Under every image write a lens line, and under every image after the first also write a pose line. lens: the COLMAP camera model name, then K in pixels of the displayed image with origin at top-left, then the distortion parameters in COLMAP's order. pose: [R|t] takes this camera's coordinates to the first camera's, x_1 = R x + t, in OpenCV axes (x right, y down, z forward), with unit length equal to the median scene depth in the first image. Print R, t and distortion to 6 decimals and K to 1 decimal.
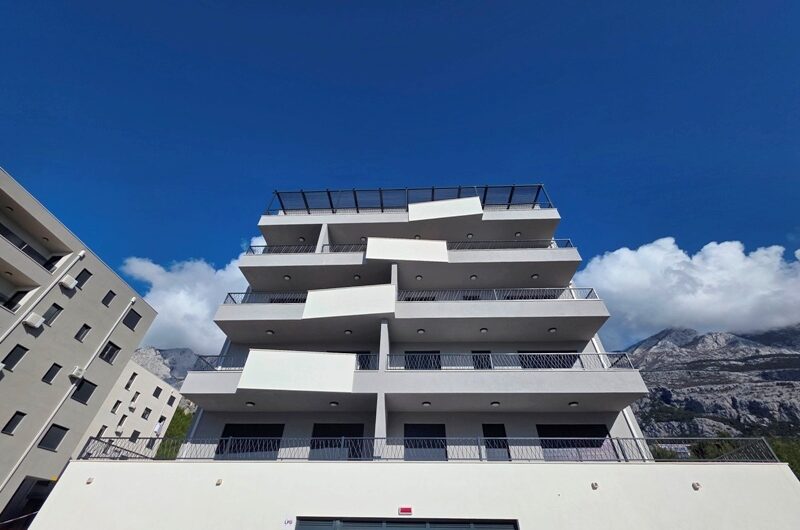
lens RADIAL K [[319.8, 0, 398.9], [0, 319.8, 262.6], [0, 0, 1]] dist [-0.001568, -0.000313]
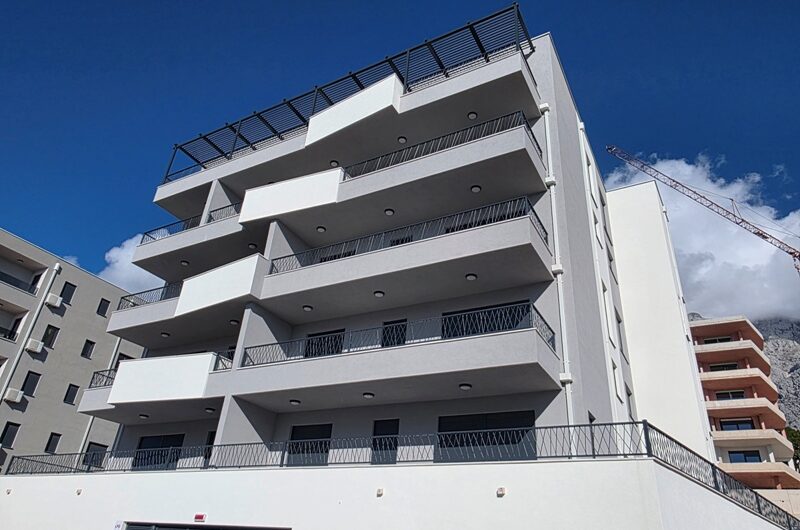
lens RADIAL K [[543.1, 0, 400.0], [0, 543.1, 265.0], [0, 0, 1]] dist [-0.006052, 0.001979]
pose [[0.892938, -0.181651, -0.411905, 0.743824], [0.263380, 0.952839, 0.150757, -0.012931], [0.365094, -0.243105, 0.898669, -0.025100]]
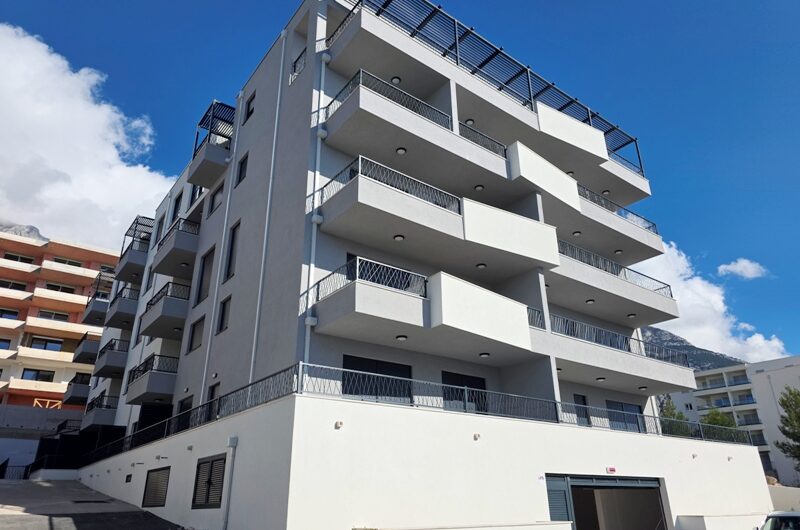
lens RADIAL K [[529.5, 0, 400.0], [0, 529.5, 265.0], [0, 0, 1]] dist [0.056538, -0.000500]
pose [[0.768435, 0.235065, 0.595191, -1.001139], [-0.416987, 0.889451, 0.187080, 0.056704], [-0.485417, -0.391945, 0.781504, 0.098702]]
